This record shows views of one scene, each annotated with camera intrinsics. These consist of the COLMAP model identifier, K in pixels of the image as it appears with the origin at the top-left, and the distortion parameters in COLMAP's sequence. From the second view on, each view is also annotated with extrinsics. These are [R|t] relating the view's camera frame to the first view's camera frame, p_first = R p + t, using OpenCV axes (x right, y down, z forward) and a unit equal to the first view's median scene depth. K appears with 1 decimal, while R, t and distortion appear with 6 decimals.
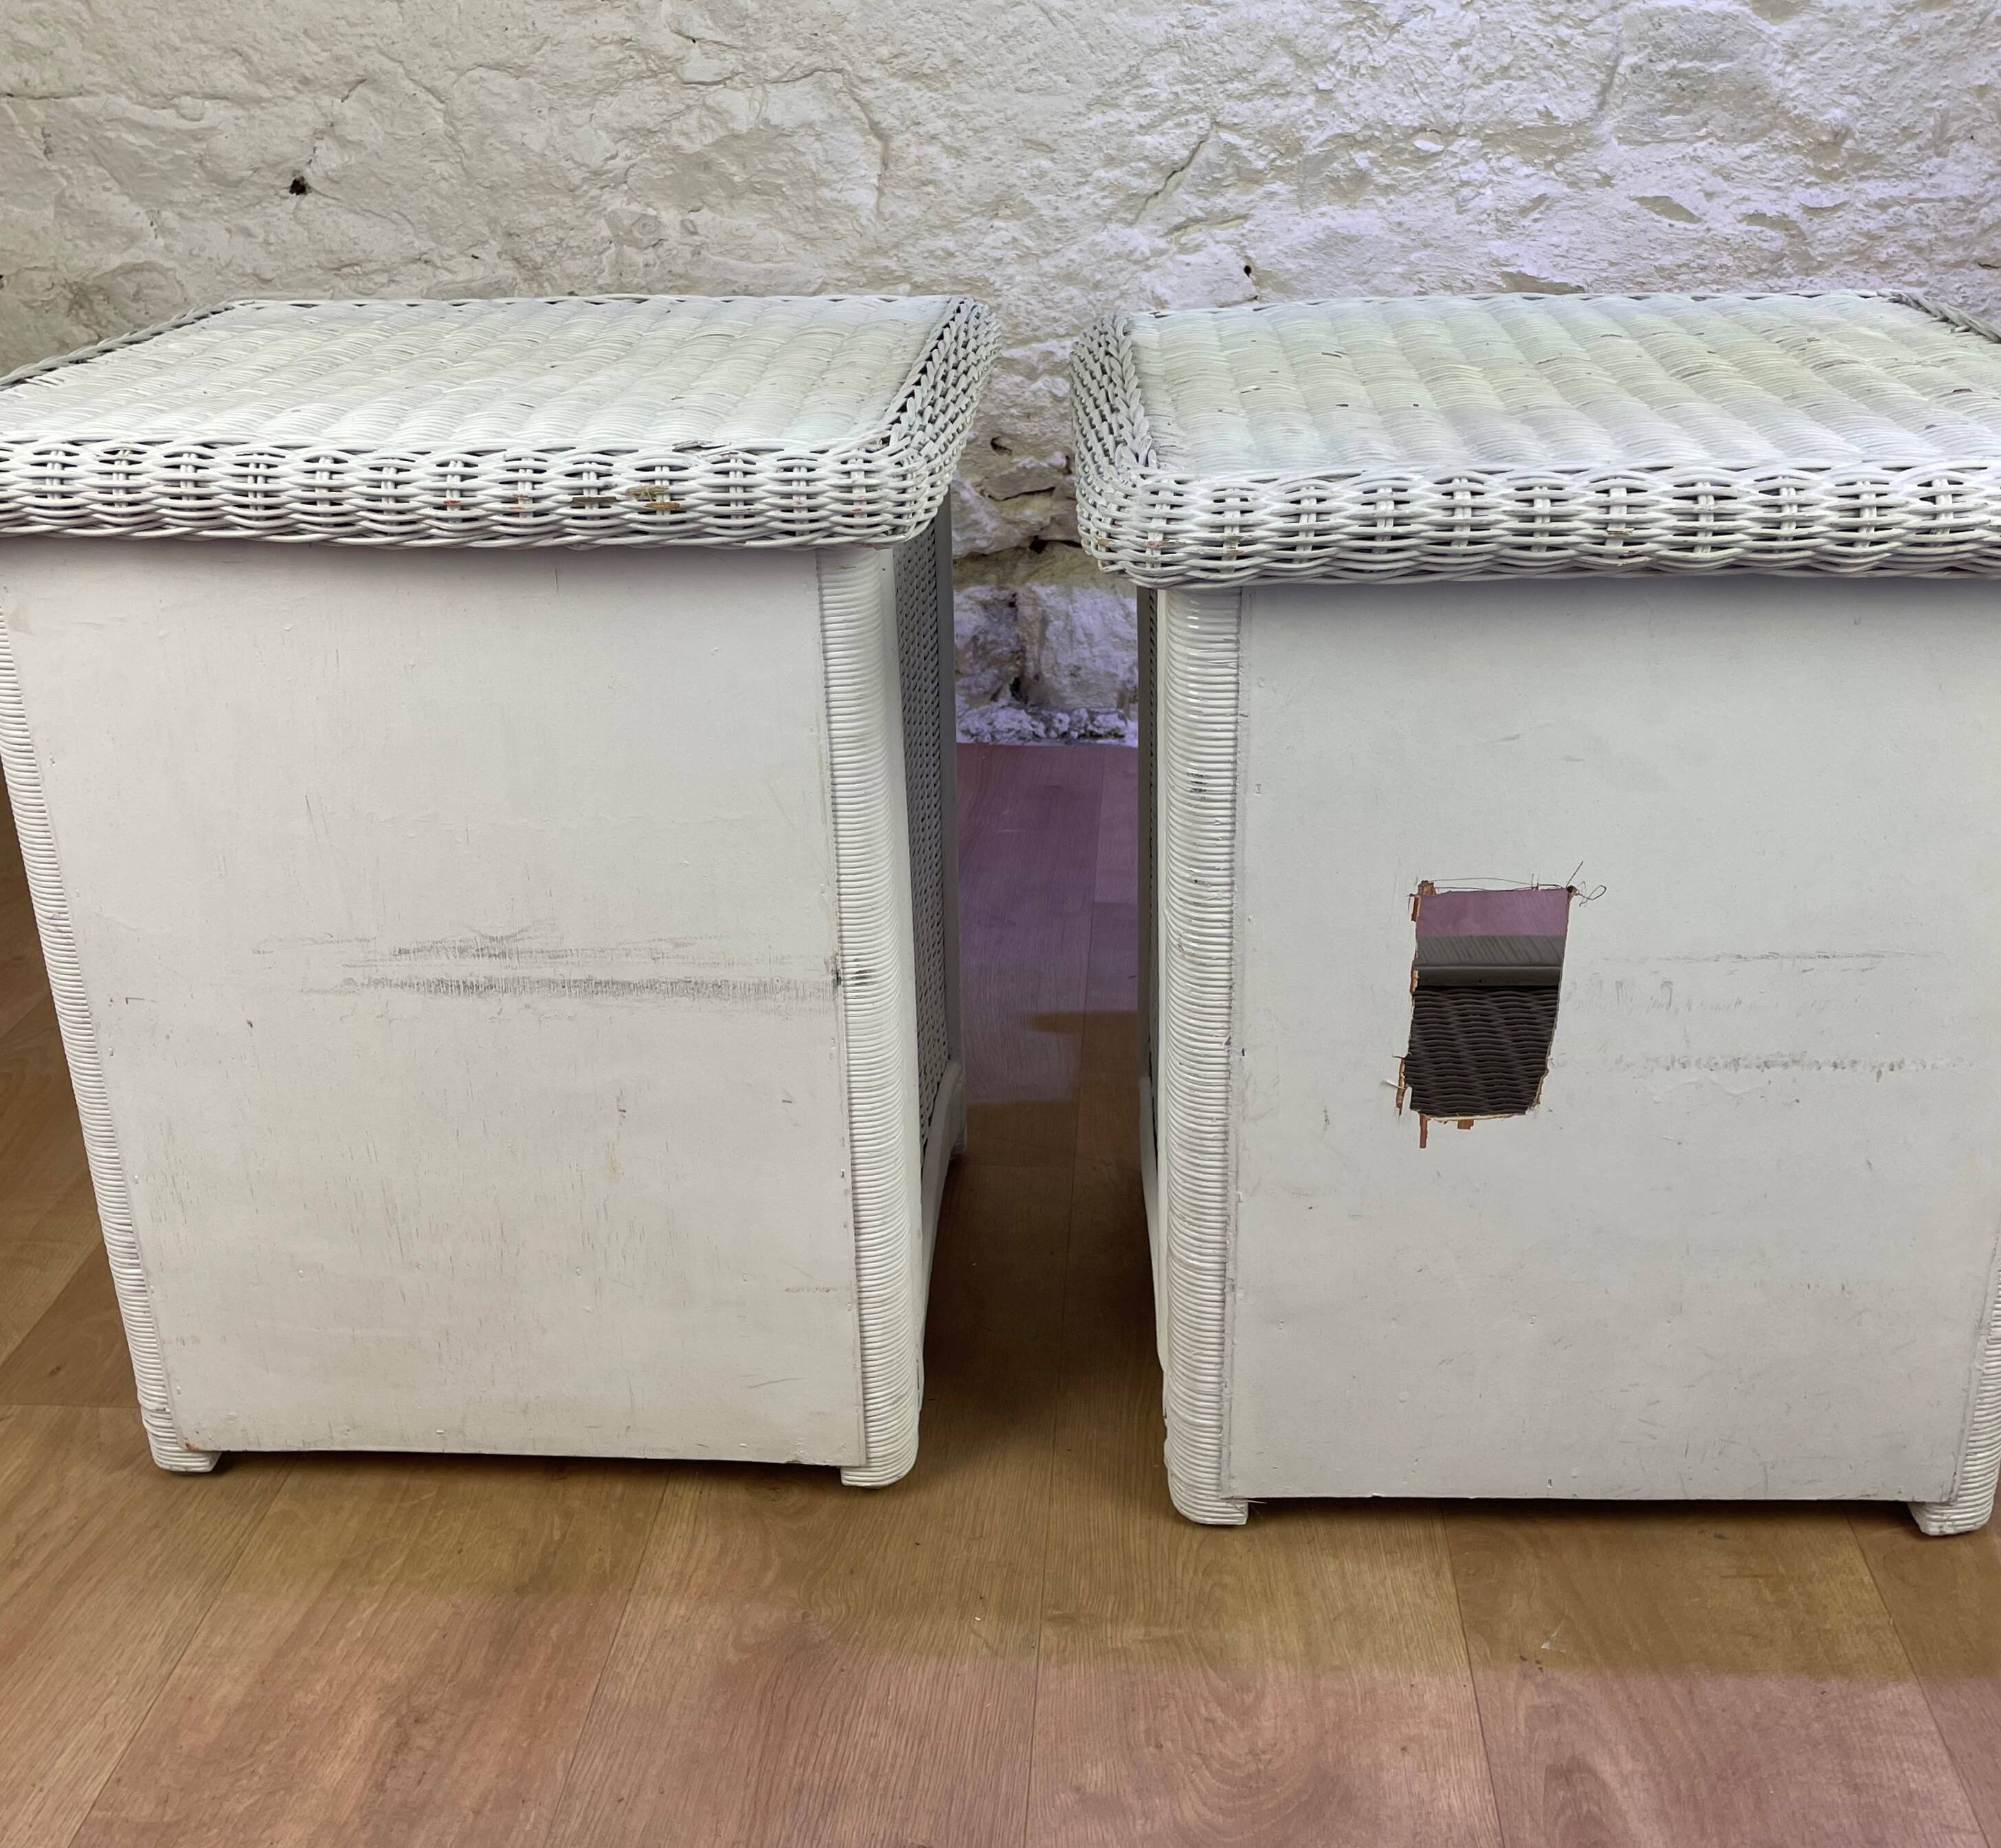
lens RADIAL K [[2087.7, 0, 988.0], [0, 2087.7, 833.1], [0, 0, 1]] dist [0.099275, -0.129817]
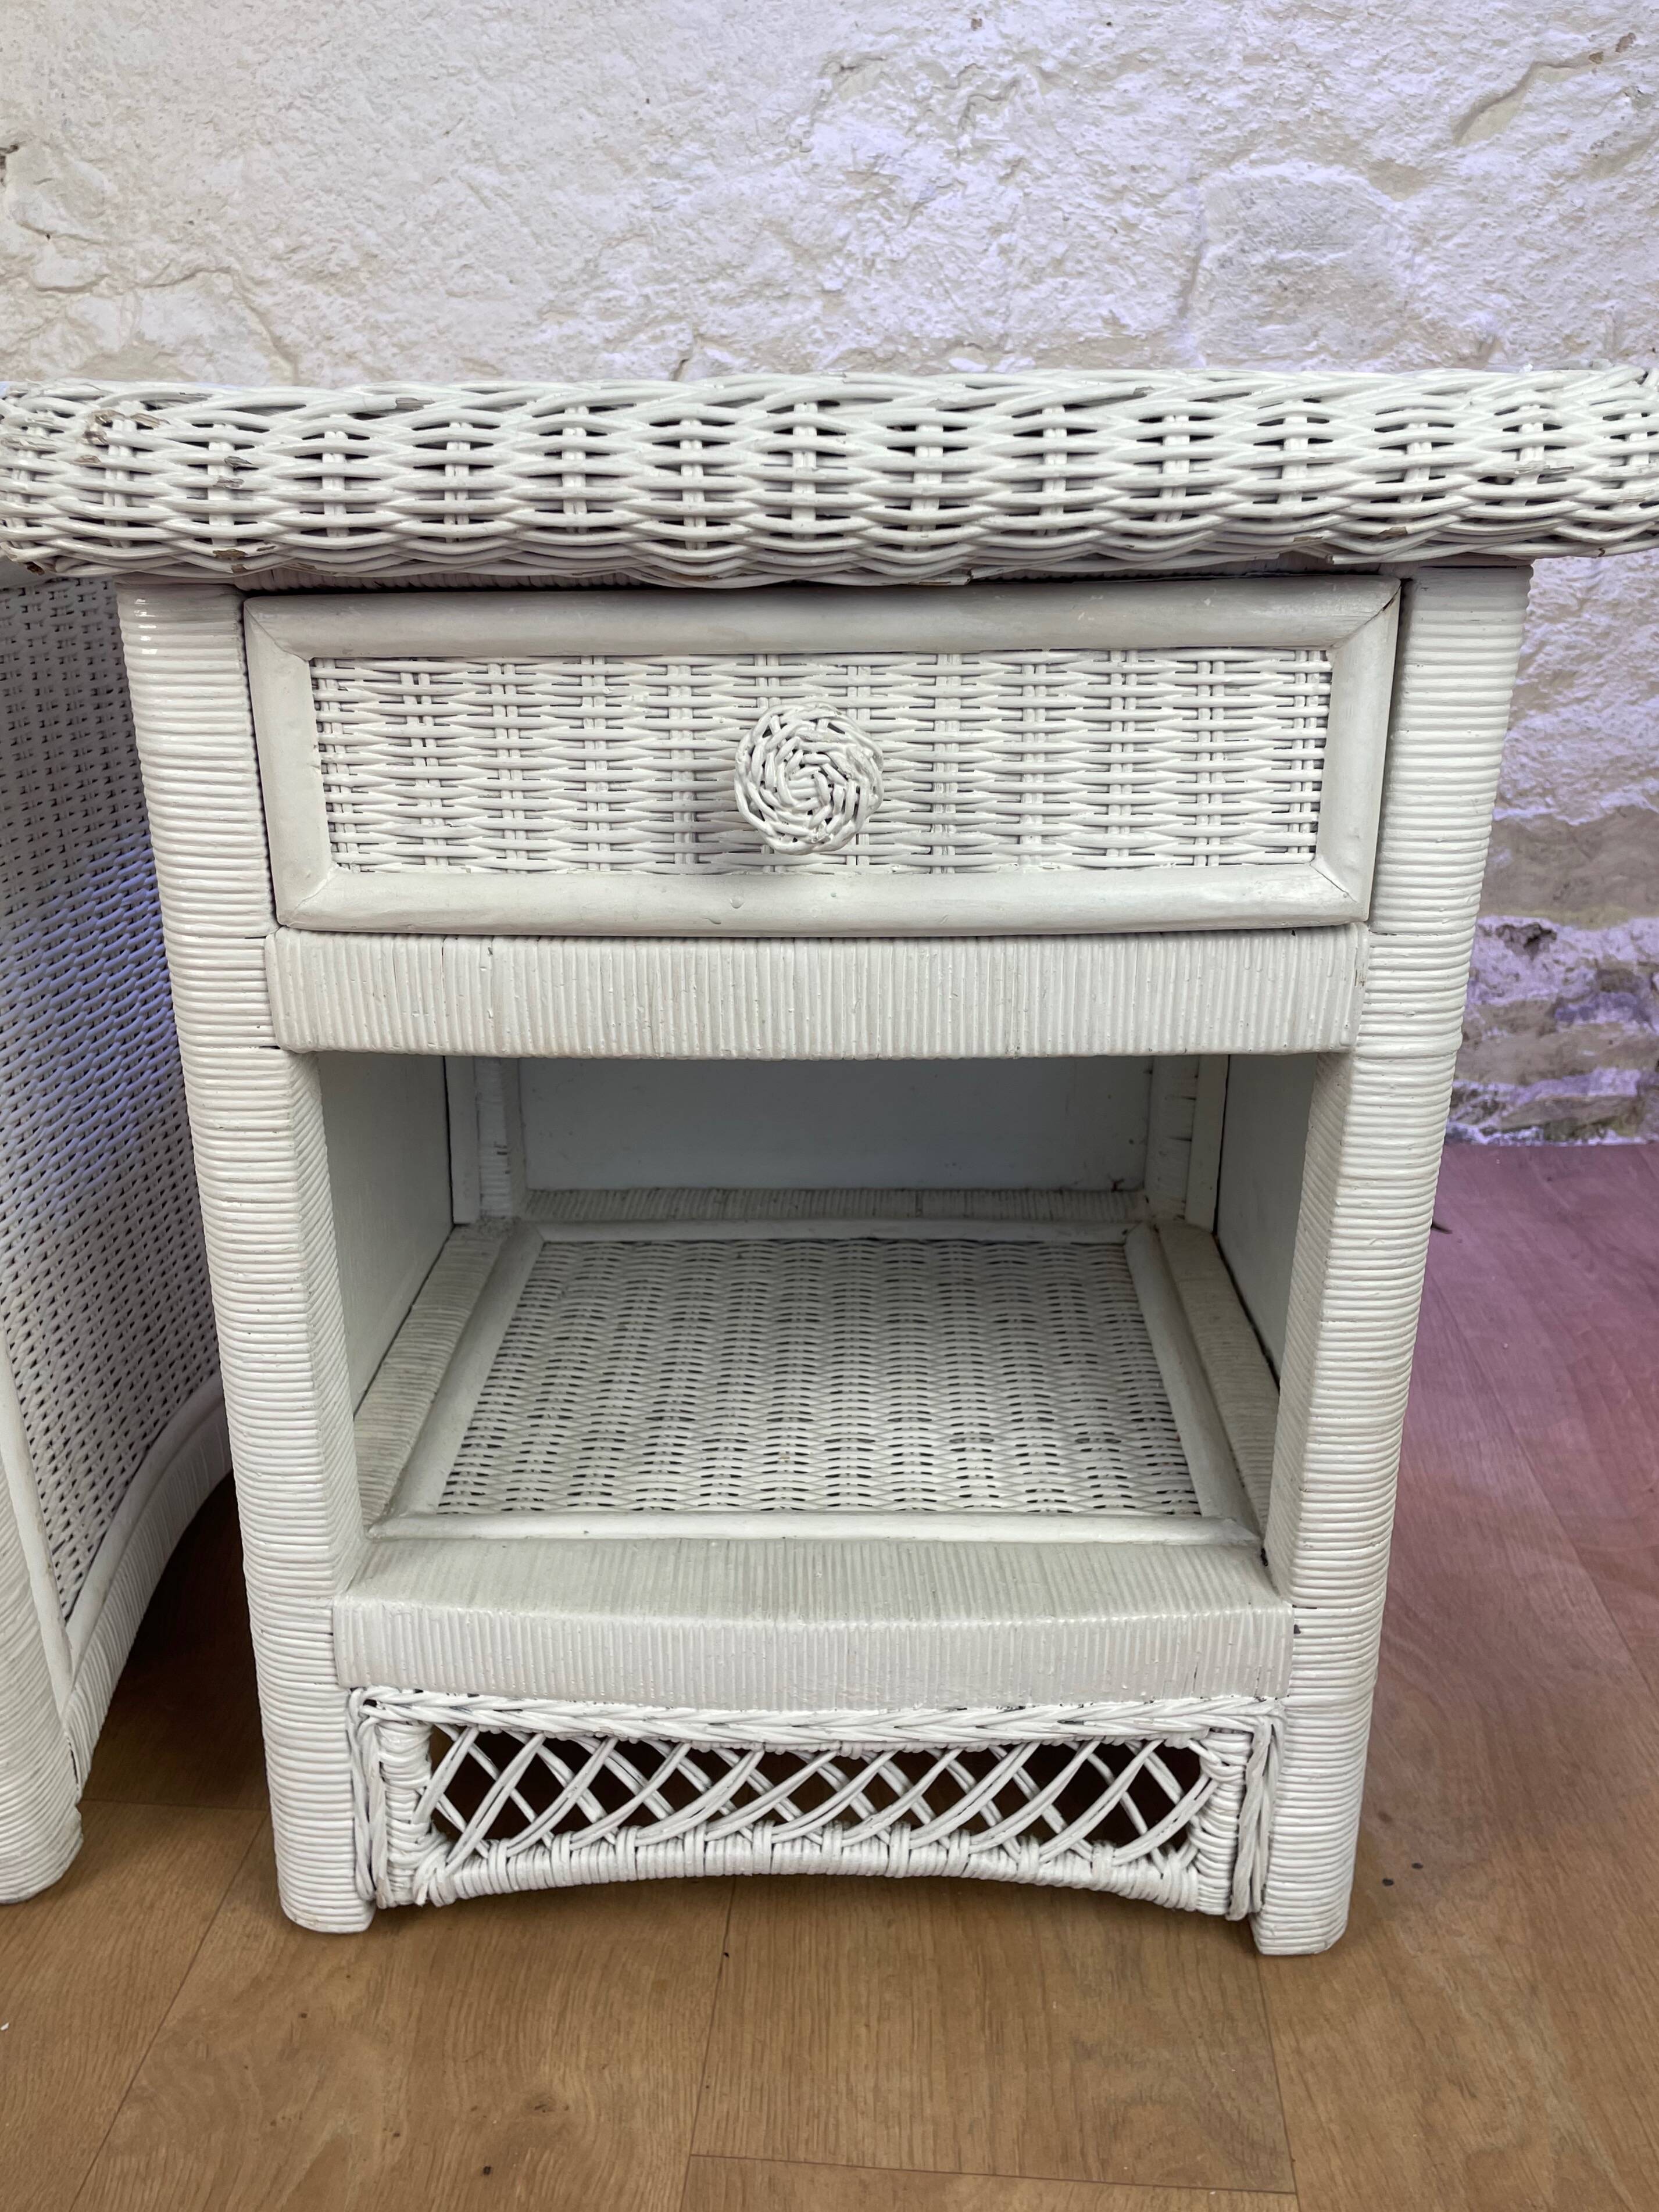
lens RADIAL K [[1773.5, 0, 813.1], [0, 1773.5, 1117.7], [0, 0, 1]] dist [0.093747, -0.123216]
pose [[0.999959, 0.001688, -0.008940, 0.155927], [-0.001879, 0.999770, -0.021354, -0.029014], [0.008902, 0.021370, 0.999732, 0.330797]]
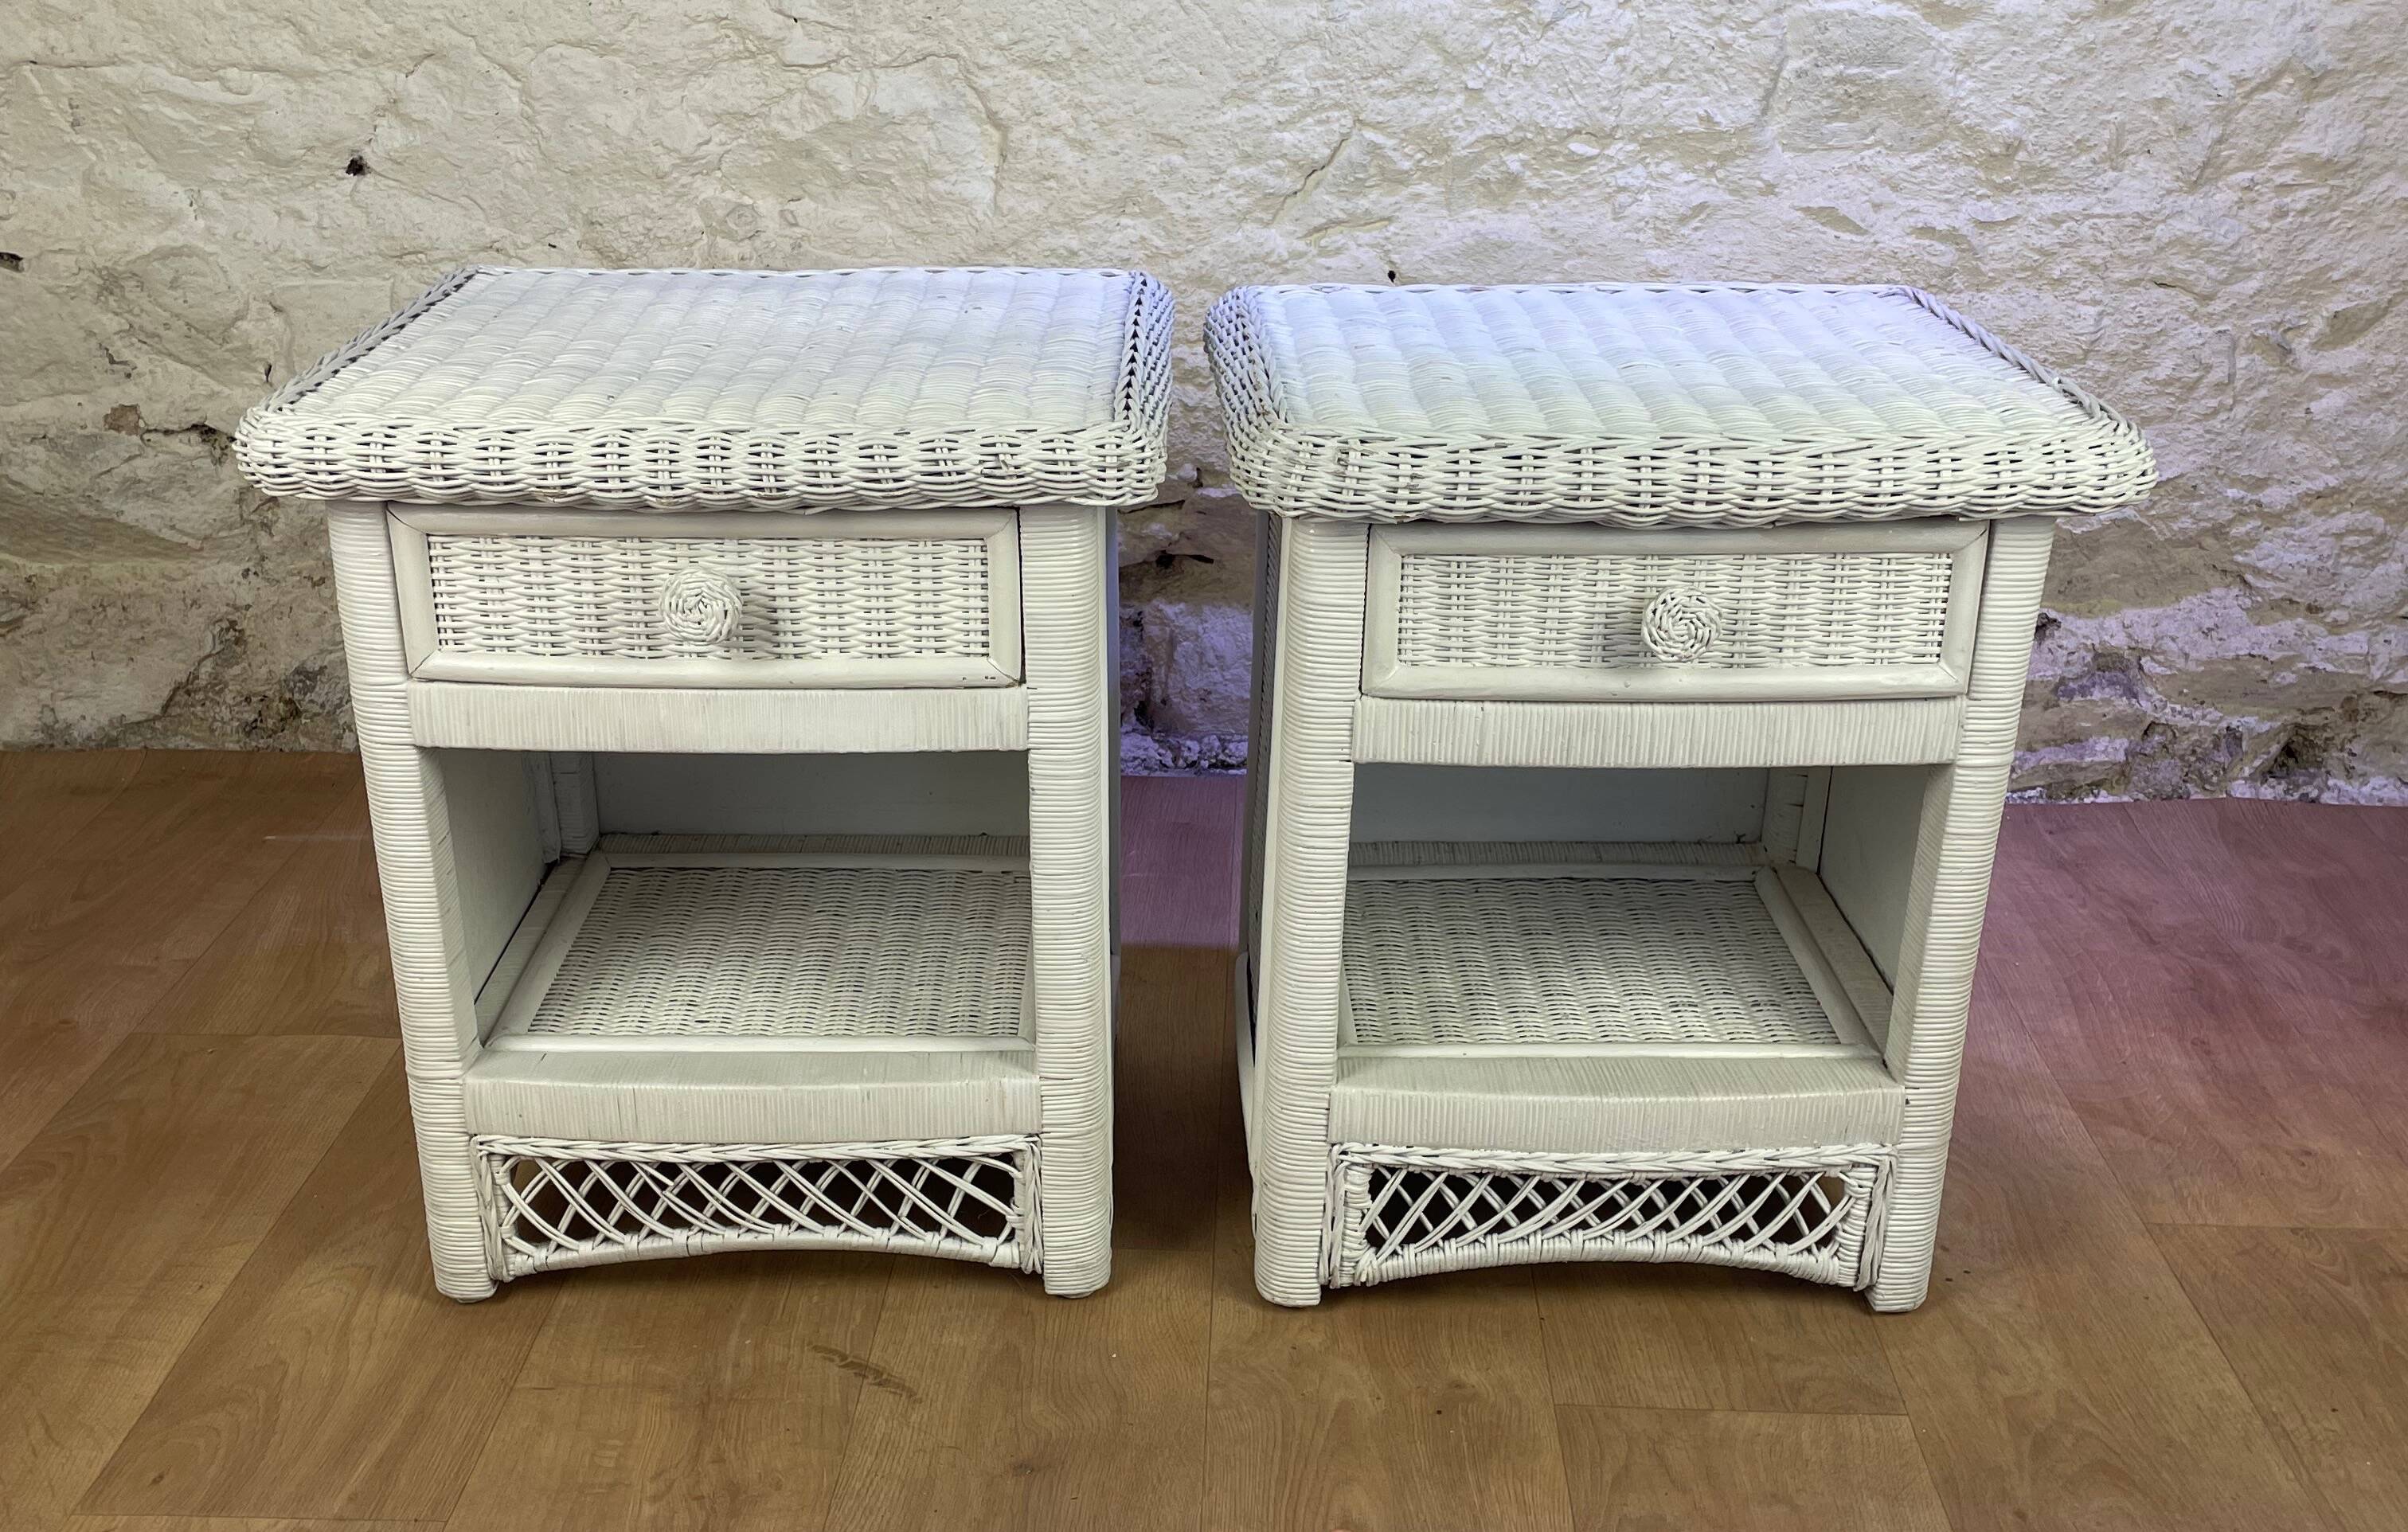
lens RADIAL K [[2410.6, 0, 1199.5], [0, 2410.6, 848.2], [0, 0, 1]] dist [0.113424, -0.170836]
pose [[0.998765, 0.000986, 0.049674, -0.015762], [-0.002005, 0.999789, 0.020455, -0.035673], [-0.049644, -0.020529, 0.998556, -0.080119]]
